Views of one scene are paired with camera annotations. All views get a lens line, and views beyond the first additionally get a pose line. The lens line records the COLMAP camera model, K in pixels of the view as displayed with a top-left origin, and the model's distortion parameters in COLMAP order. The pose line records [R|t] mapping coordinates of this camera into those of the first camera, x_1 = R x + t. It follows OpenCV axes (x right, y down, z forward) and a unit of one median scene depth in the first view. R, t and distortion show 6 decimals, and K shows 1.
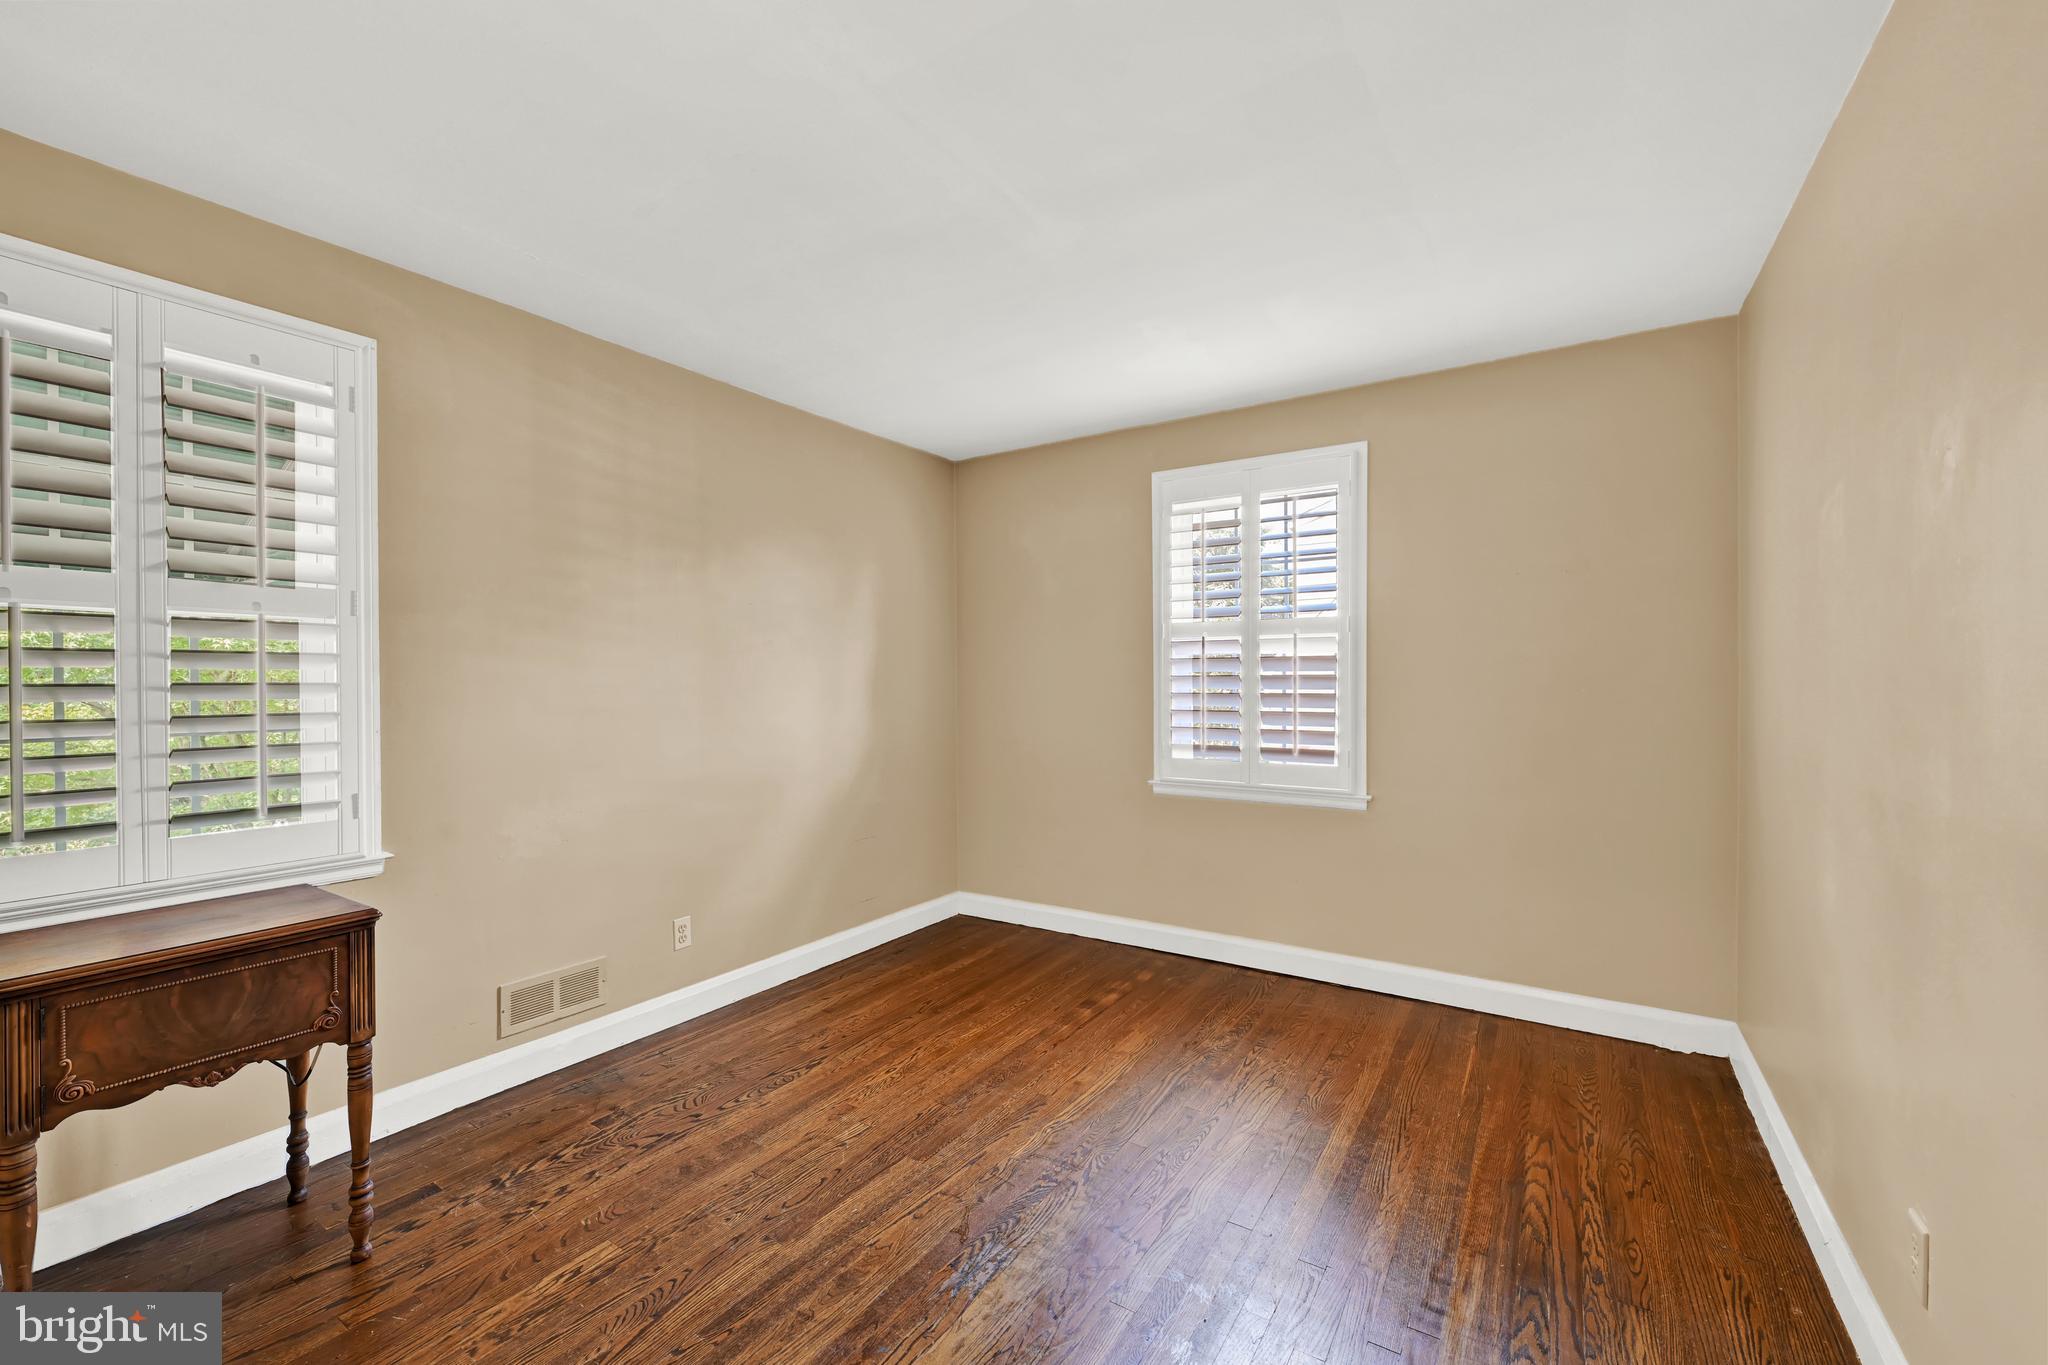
lens RADIAL K [[825.3, 0, 1009.8], [0, 825.3, 681.9], [0, 0, 1]] dist [0.001396, 0.001488]
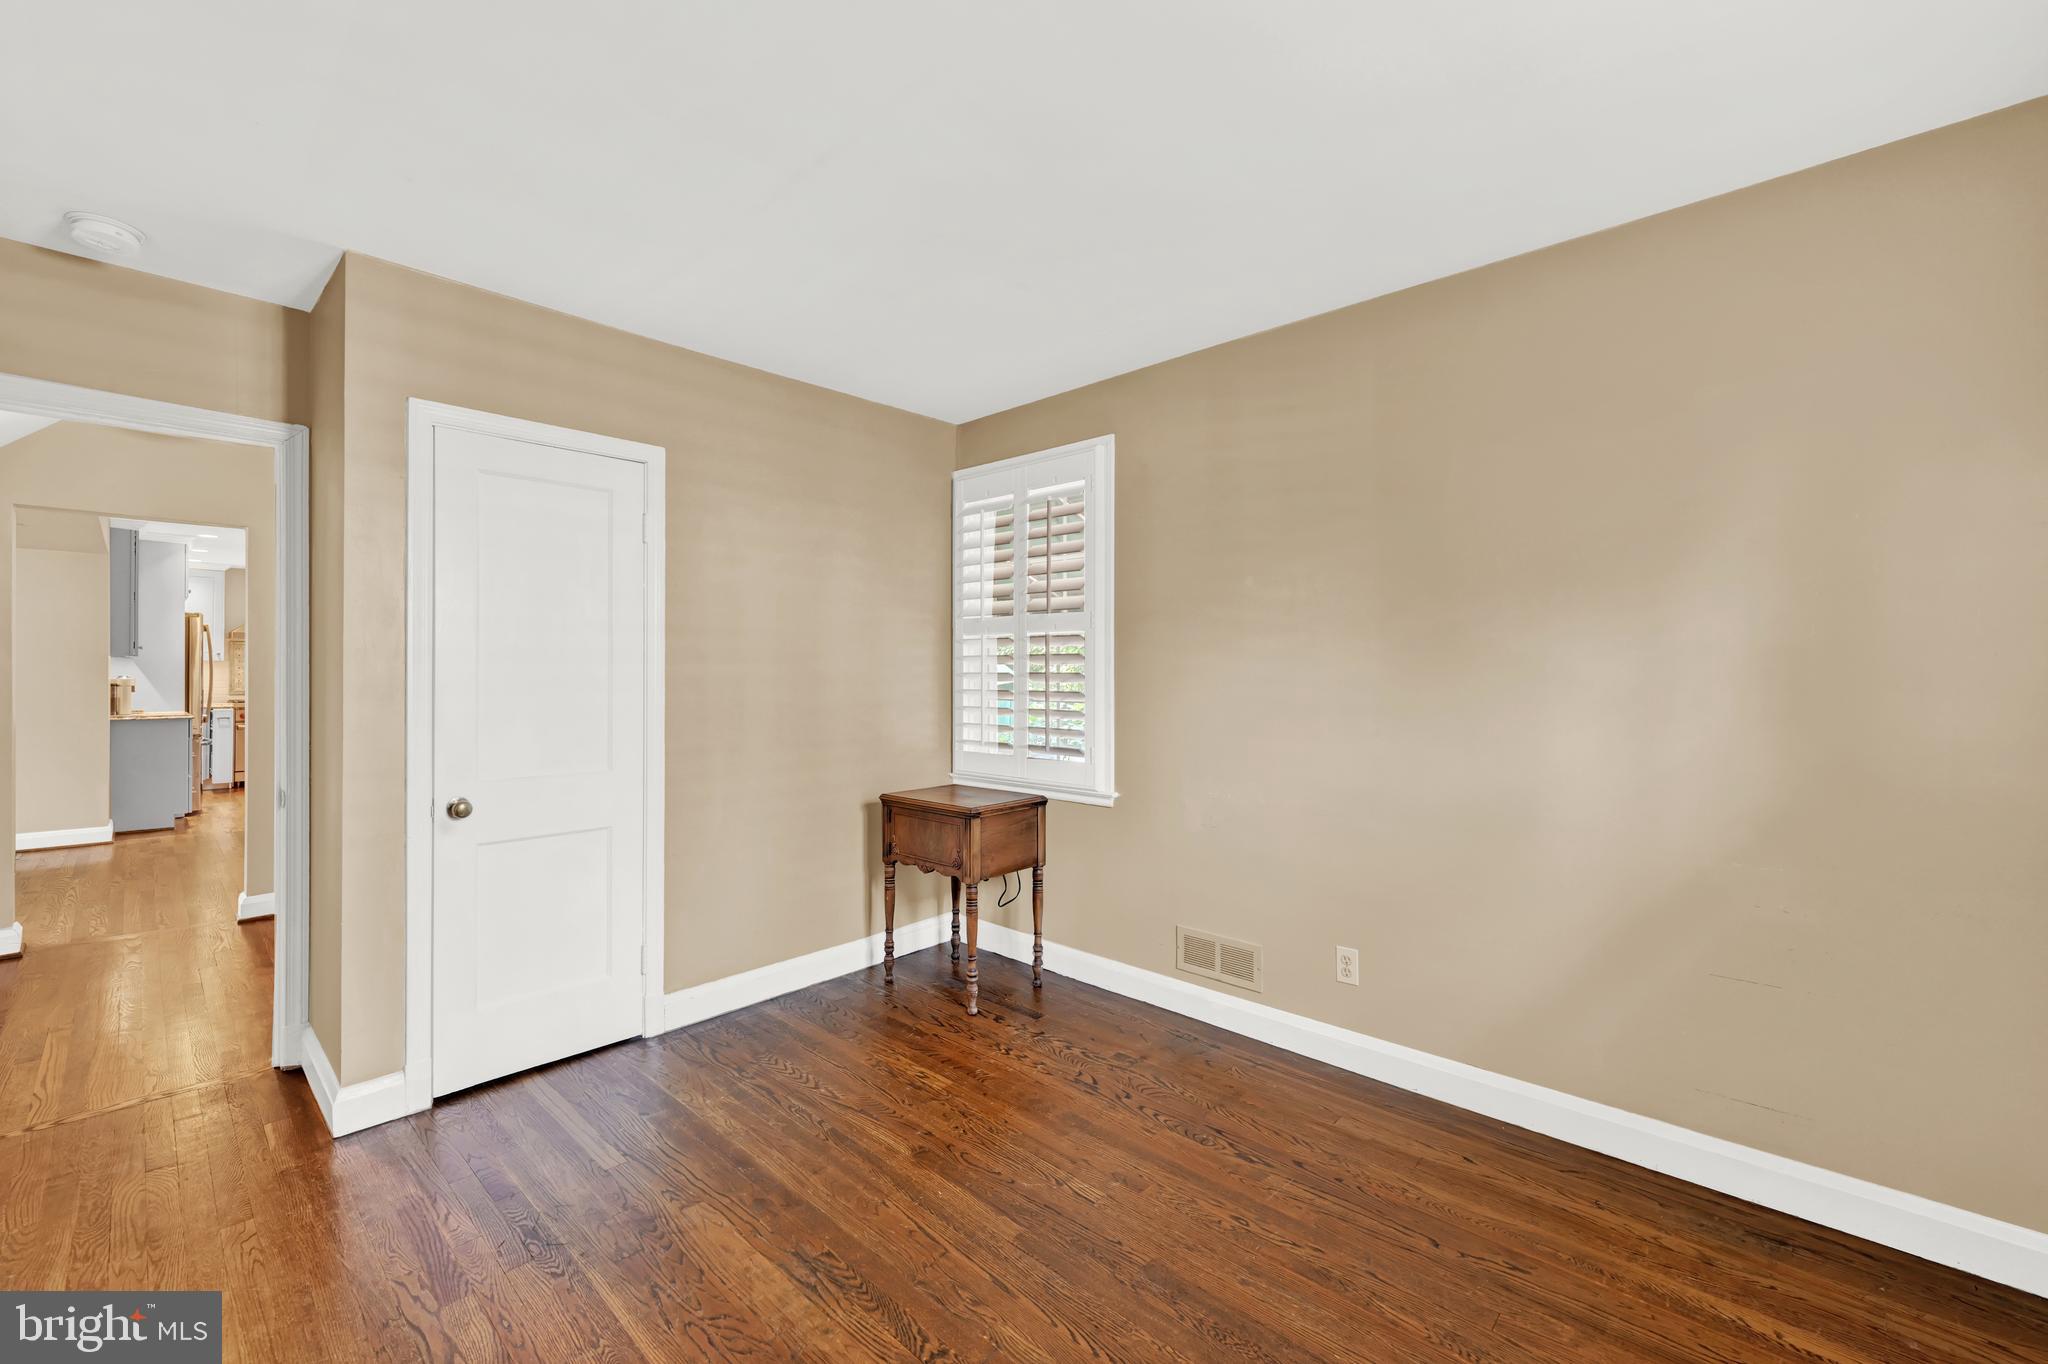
lens RADIAL K [[825.3, 0, 1008.0], [0, 825.3, 676.2], [0, 0, 1]] dist [0.001396, 0.001488]
pose [[-0.161154, 0.009105, -0.986887, 0.665761], [-0.001711, 0.999953, 0.009505, -0.006940], [0.986928, 0.003221, -0.161131, 1.036422]]
